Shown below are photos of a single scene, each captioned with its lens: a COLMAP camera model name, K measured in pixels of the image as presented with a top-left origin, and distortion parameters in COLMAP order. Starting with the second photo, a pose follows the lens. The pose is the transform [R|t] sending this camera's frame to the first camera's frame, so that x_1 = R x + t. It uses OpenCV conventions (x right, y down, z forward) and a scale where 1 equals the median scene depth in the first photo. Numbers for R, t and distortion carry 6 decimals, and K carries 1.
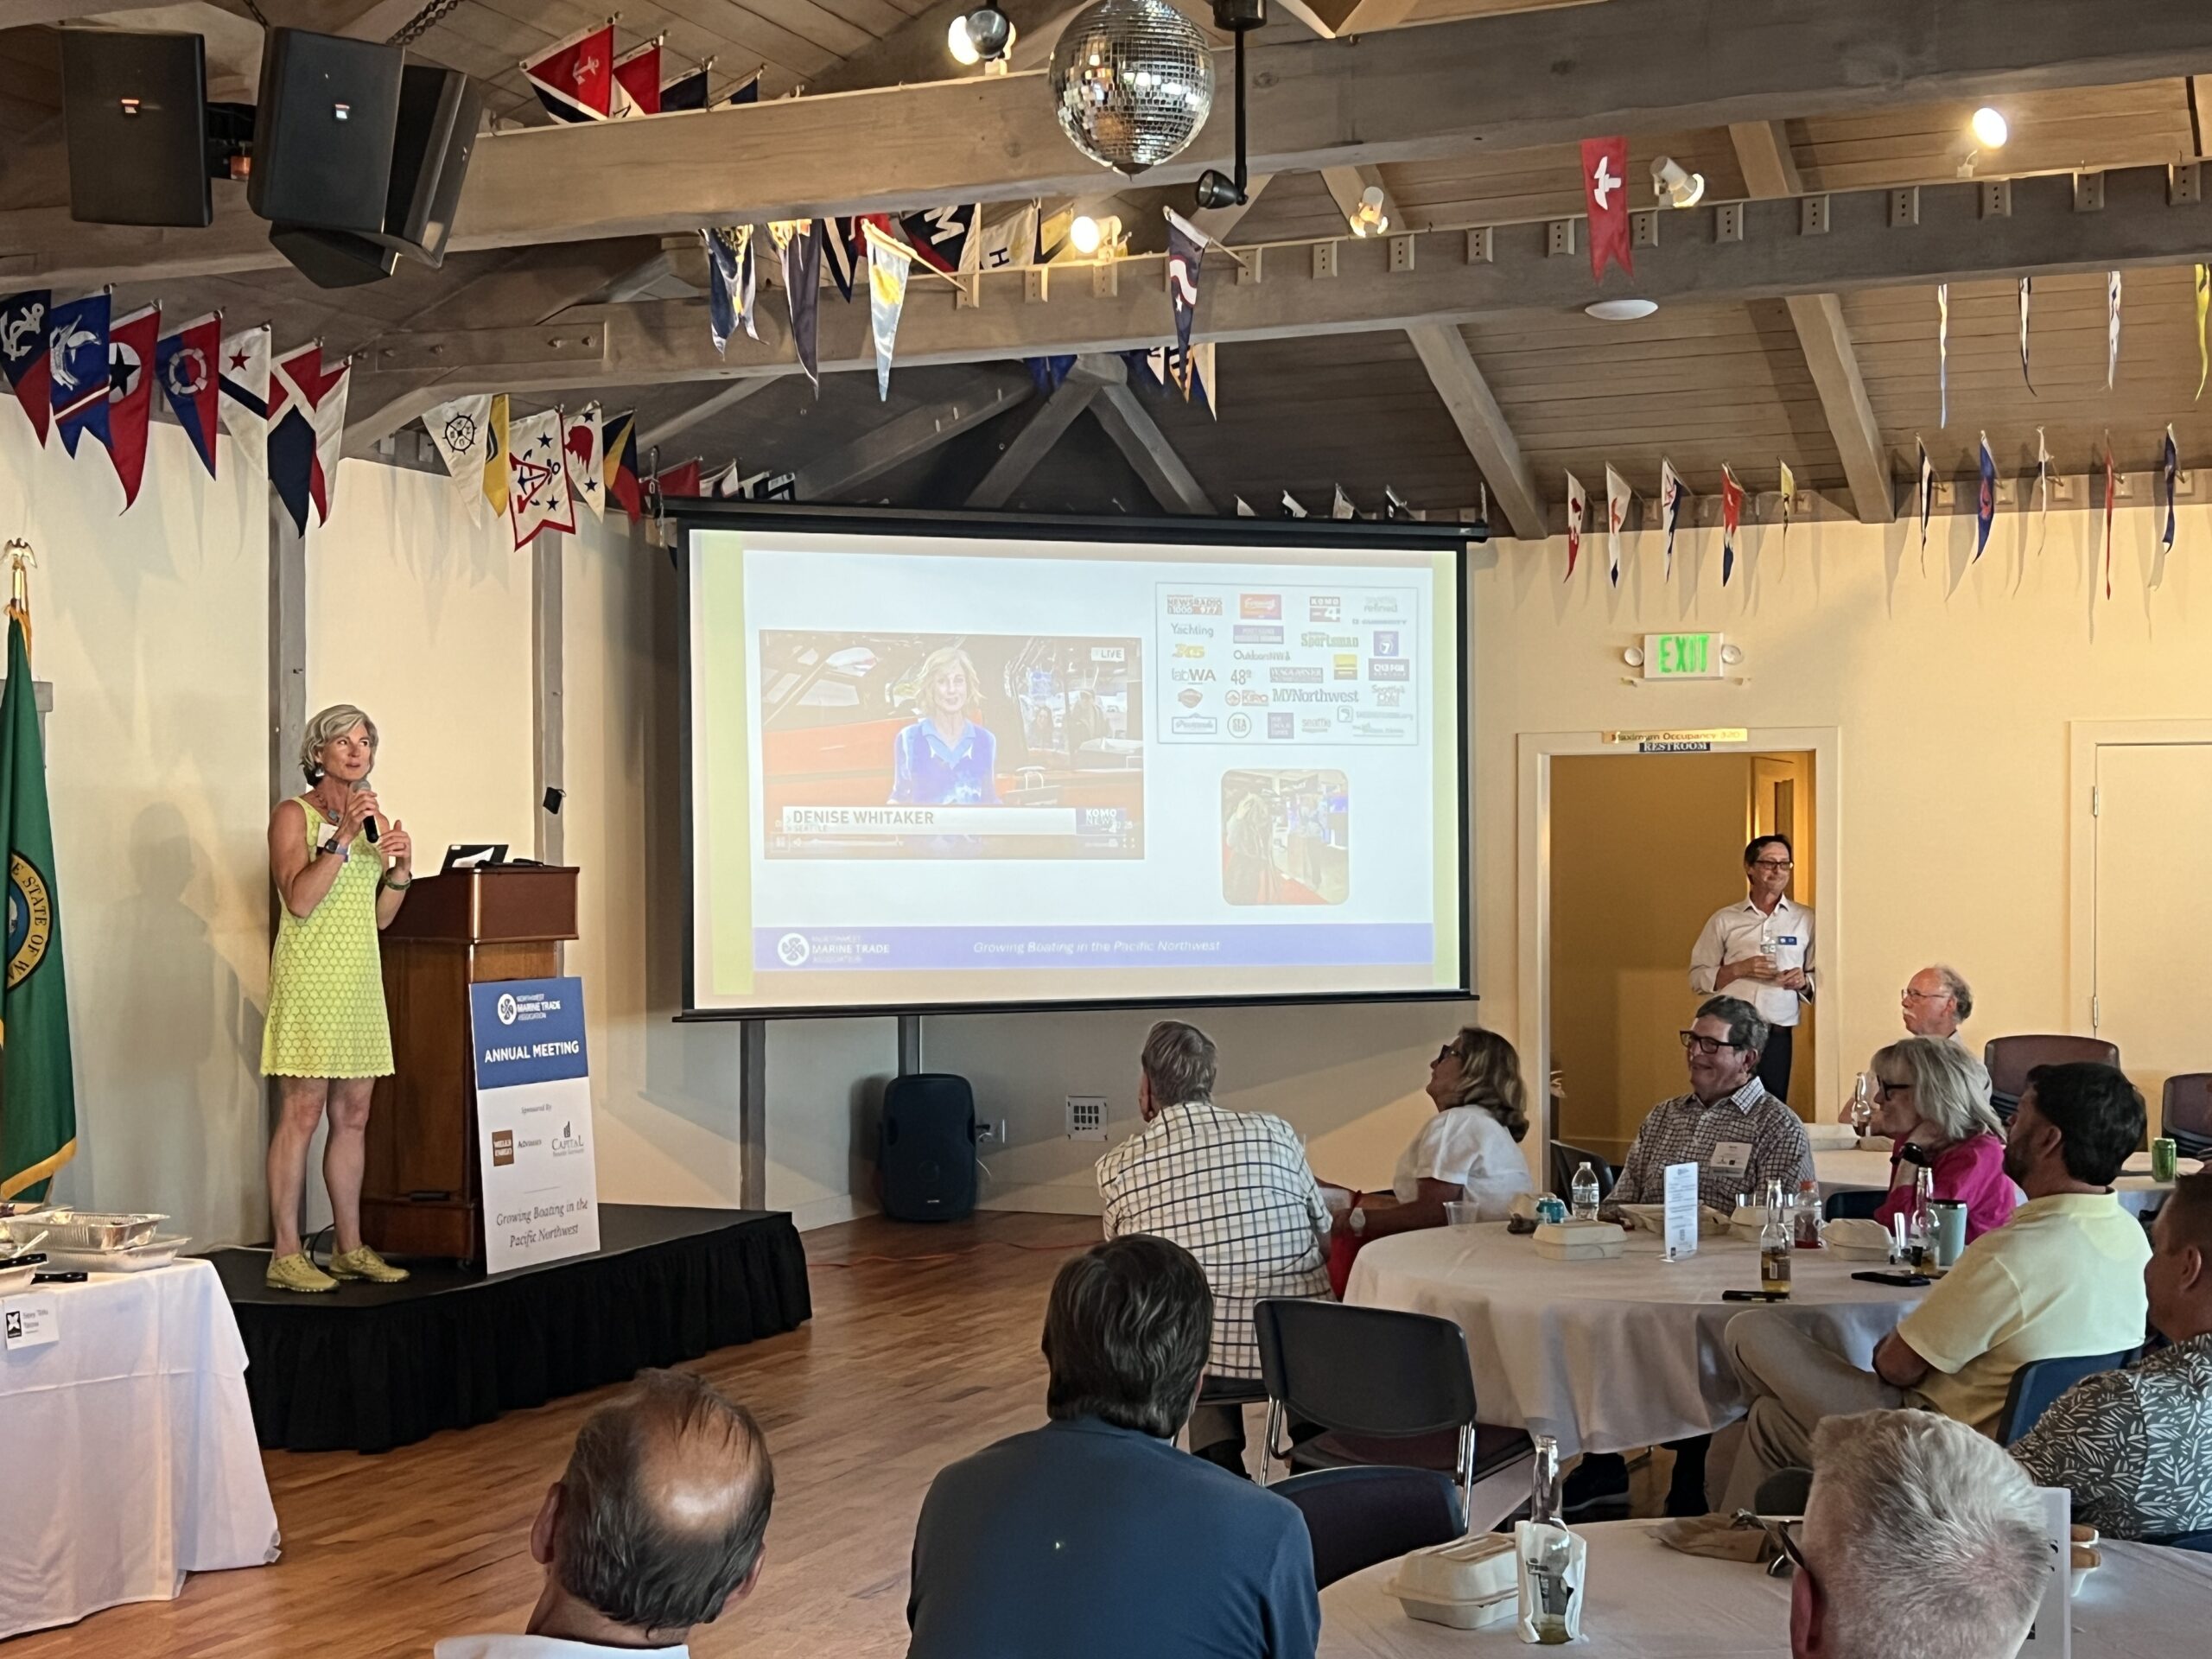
lens RADIAL K [[2973.0, 0, 1106.5], [0, 2973.0, 833.1], [0, 0, 1]] dist [0.120818, 0.000000]
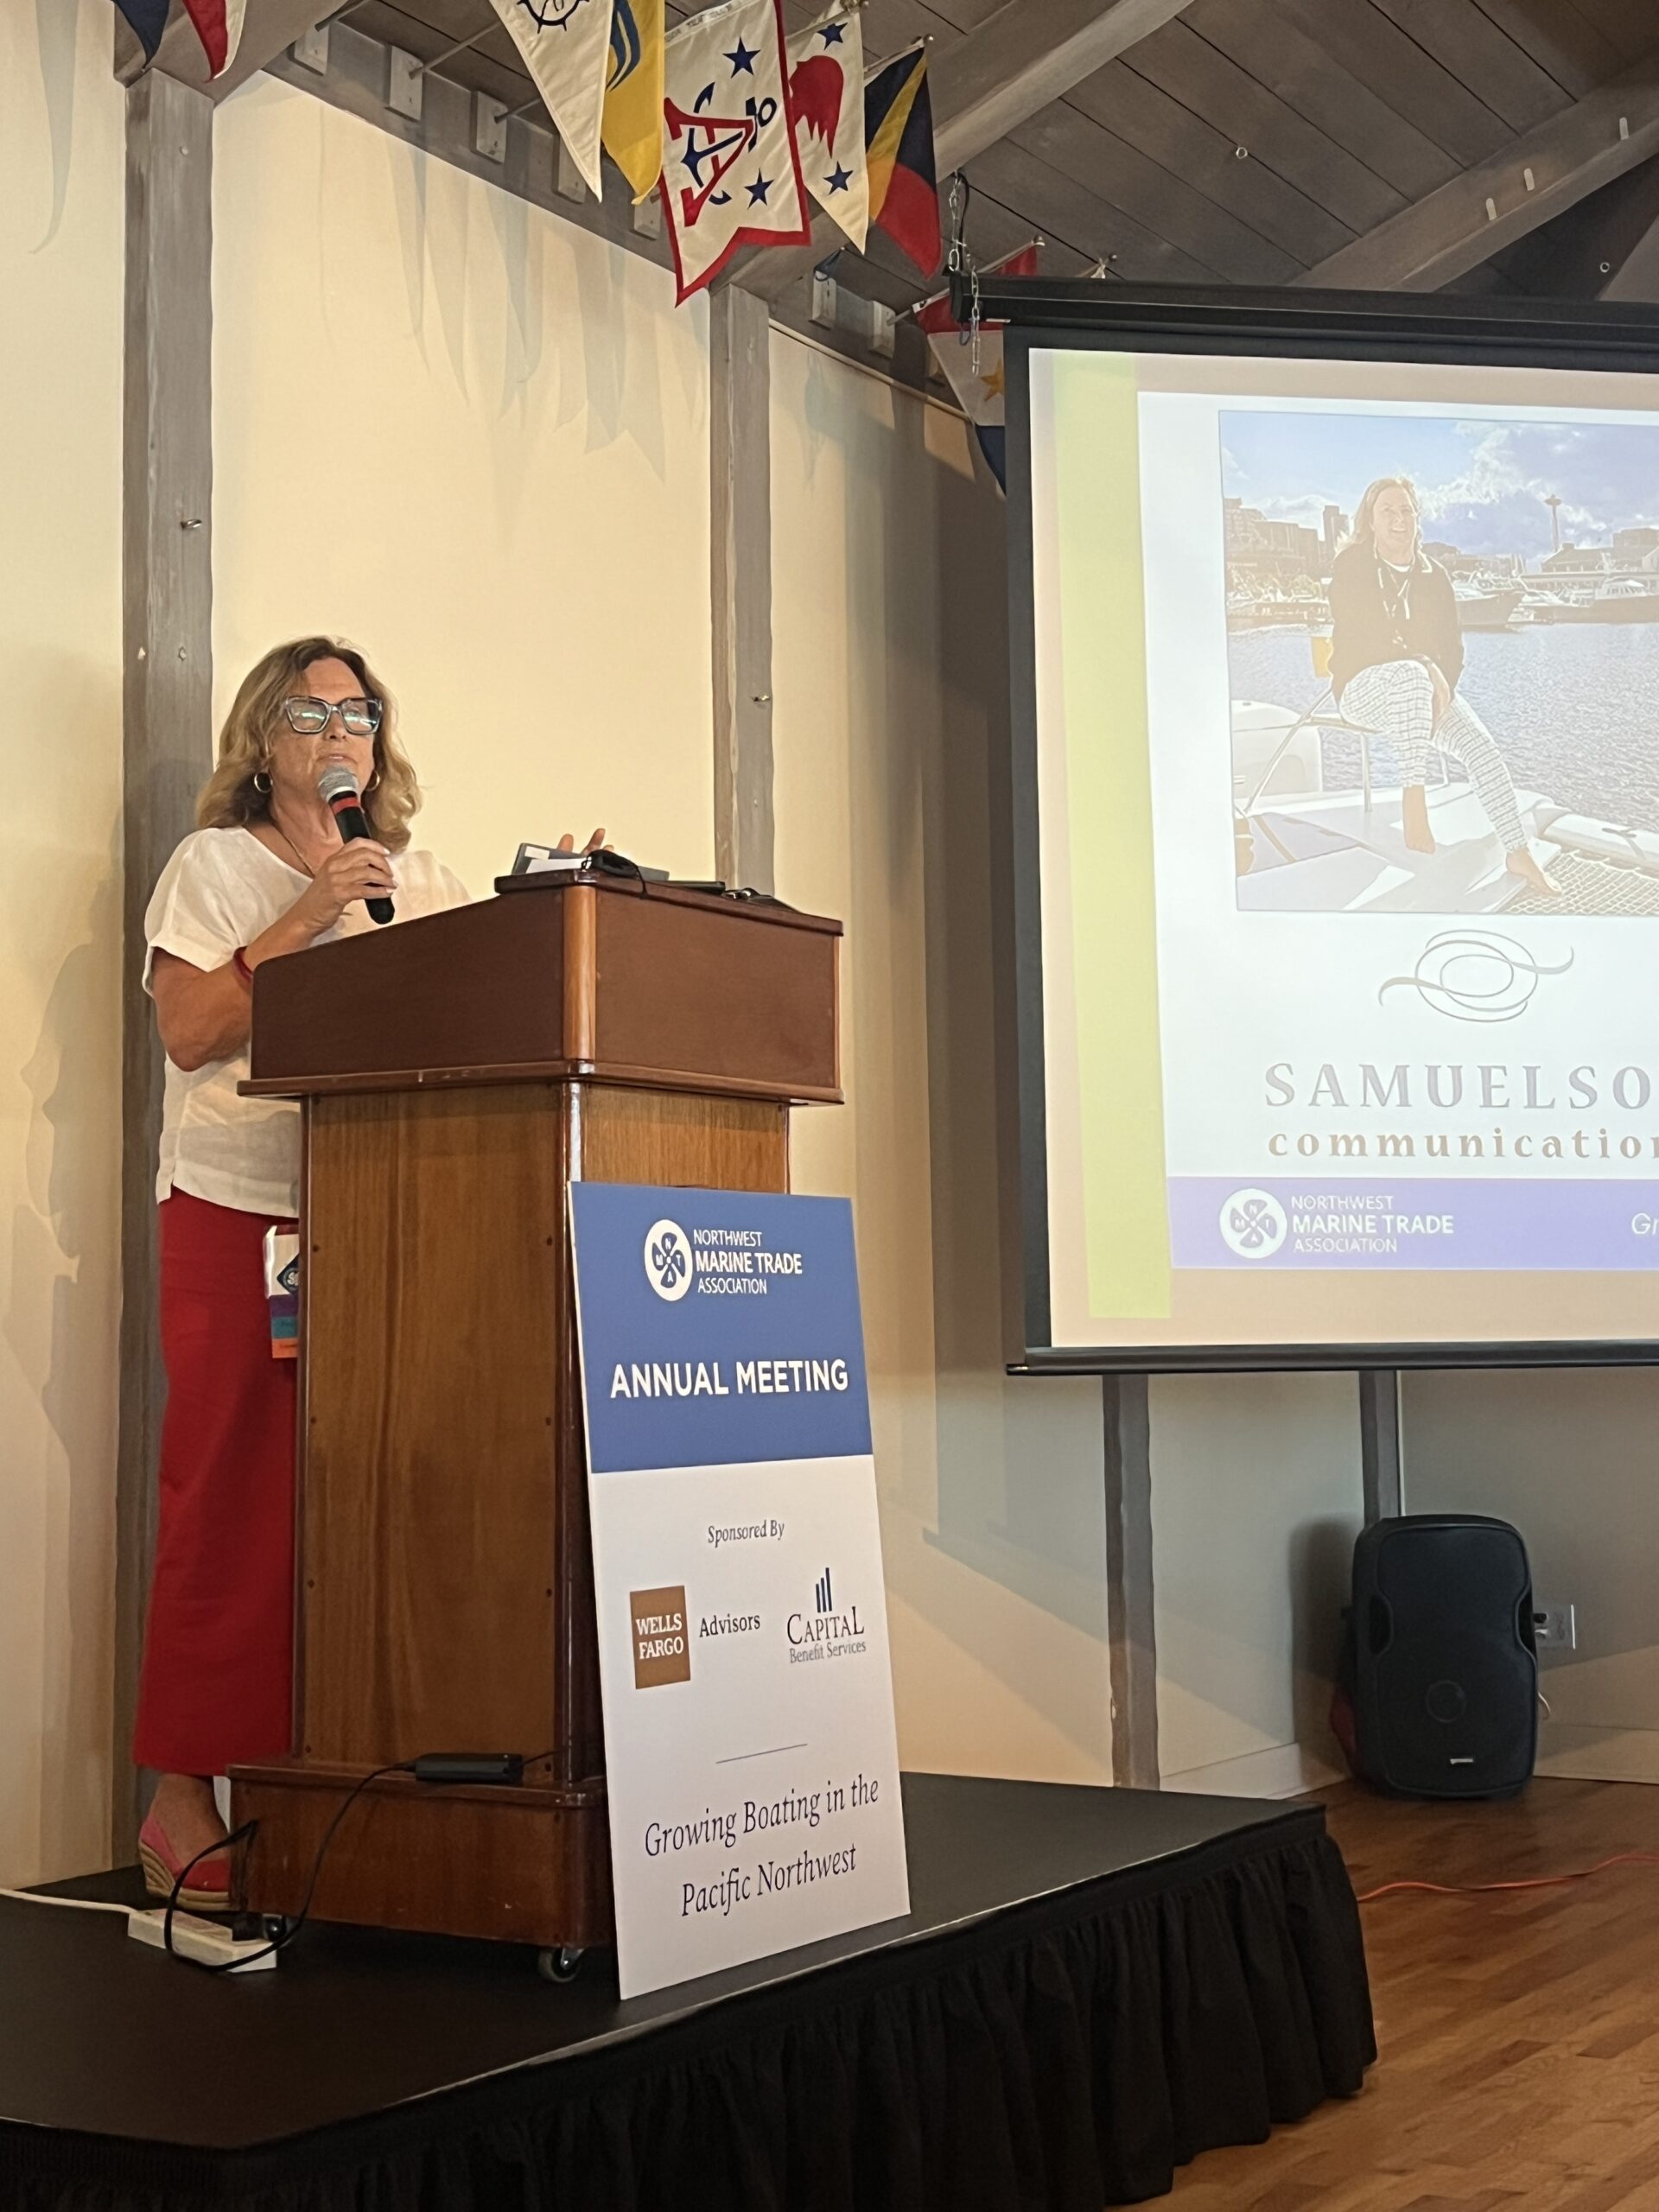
lens RADIAL K [[3157.2, 0, 837.1], [0, 3157.2, 1056.4], [0, 0, 1]] dist [0.148821, 0.000000]
pose [[0.989934, -0.020975, -0.139966, -0.109484], [0.009439, 0.996539, -0.082584, 0.058781], [0.141214, 0.080431, 0.986706, 0.540154]]
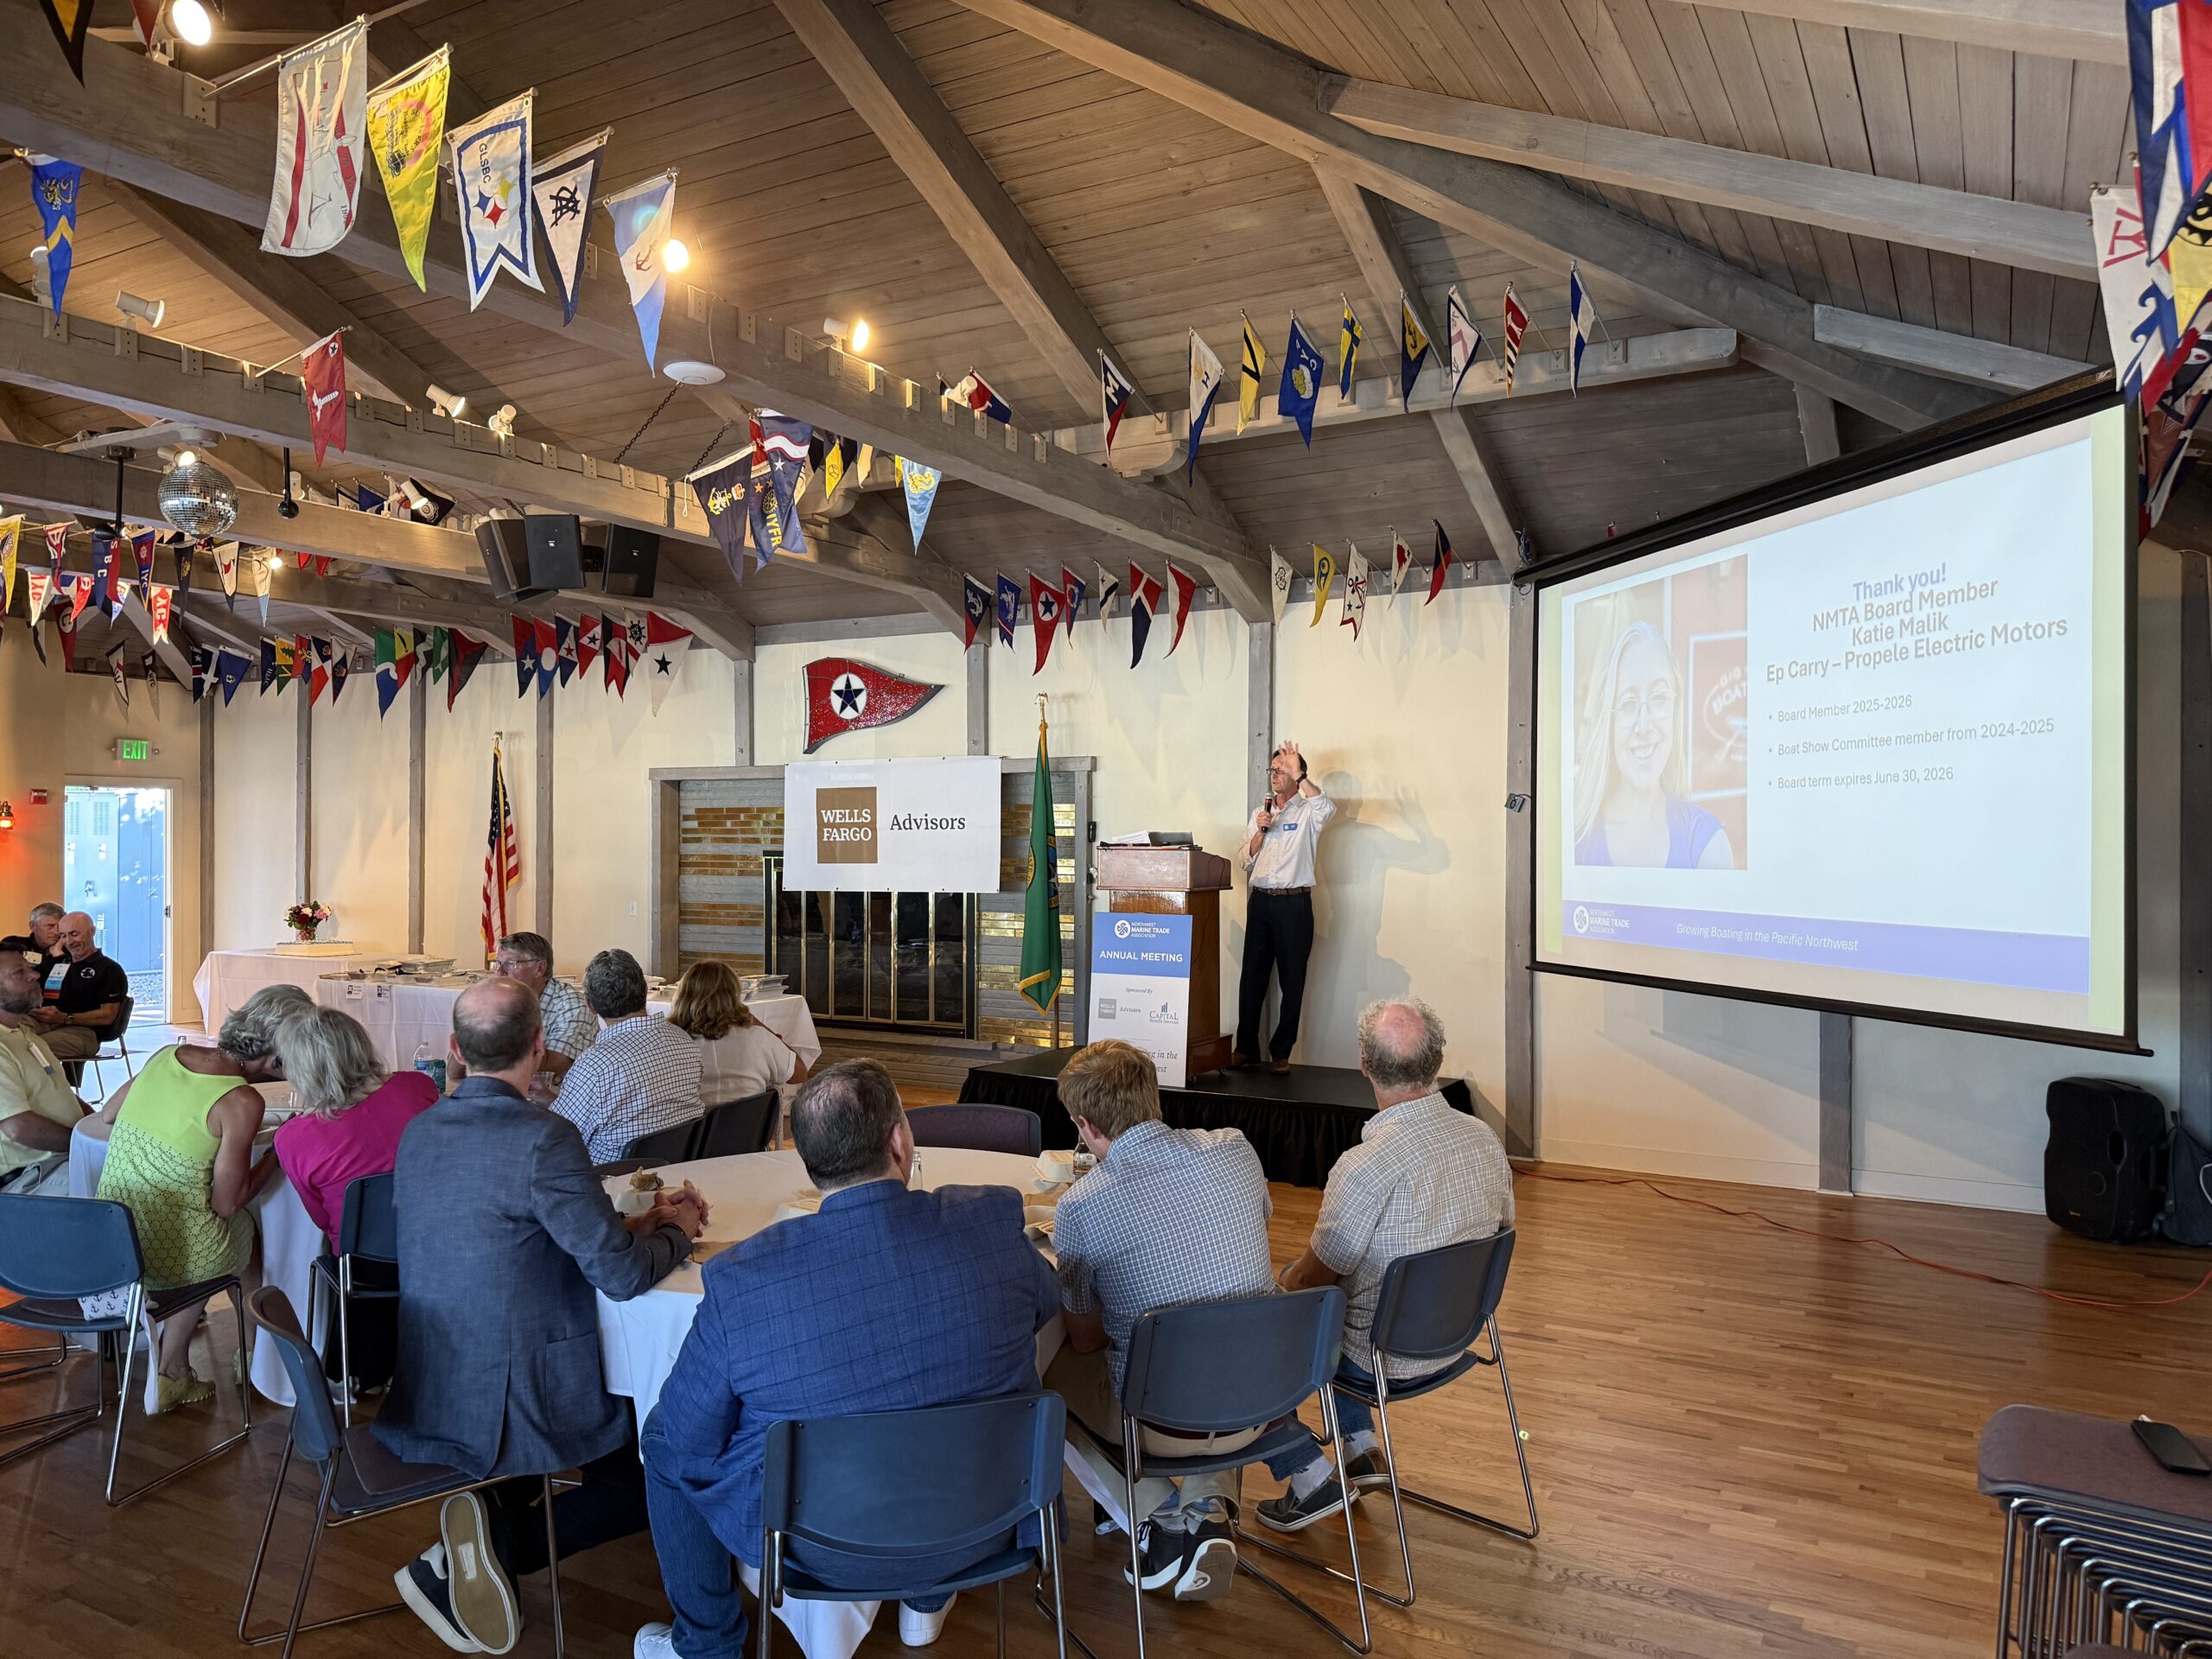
lens RADIAL K [[1553.0, 0, 1095.3], [0, 1553.0, 839.9], [0, 0, 1]] dist [0.010769, 0.000778]
pose [[-0.110966, -0.005495, -0.993809, 0.601792], [-0.002835, 0.999982, -0.005212, 0.011471], [0.993820, 0.002239, -0.110980, 0.958661]]
